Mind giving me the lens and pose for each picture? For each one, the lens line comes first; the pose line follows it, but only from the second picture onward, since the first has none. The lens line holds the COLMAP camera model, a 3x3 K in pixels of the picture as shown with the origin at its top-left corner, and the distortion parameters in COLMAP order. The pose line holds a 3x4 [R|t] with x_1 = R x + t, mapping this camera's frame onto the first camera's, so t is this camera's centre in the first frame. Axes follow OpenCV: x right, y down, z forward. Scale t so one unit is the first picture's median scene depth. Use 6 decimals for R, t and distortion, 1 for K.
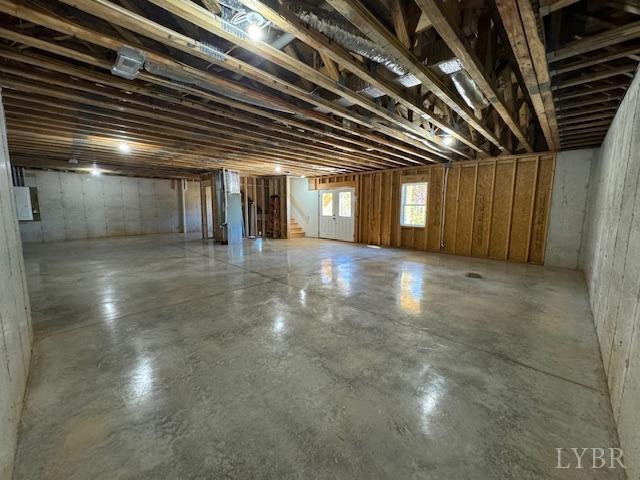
lens RADIAL K [[253.0, 0, 322.8], [0, 253.0, 237.5], [0, 0, 1]] dist [-0.002280, 0.000047]
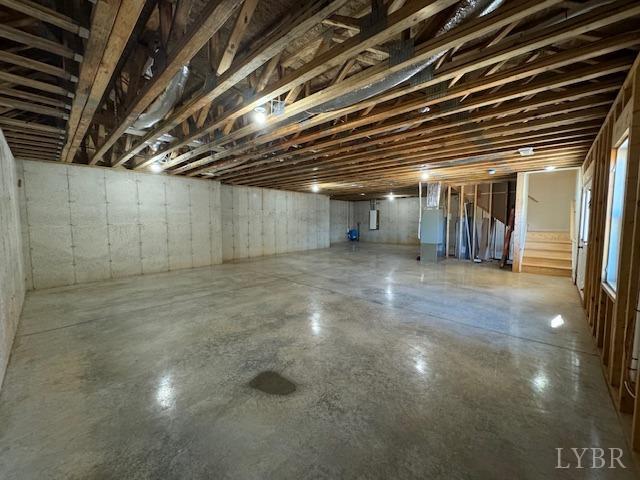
lens RADIAL K [[253.0, 0, 322.8], [0, 253.0, 237.5], [0, 0, 1]] dist [-0.002280, 0.000047]
pose [[0.033524, 0.065421, -0.997294, 1.683644], [-0.118695, 0.991054, 0.061021, -0.221024], [0.992365, 0.116328, 0.040989, 1.715049]]
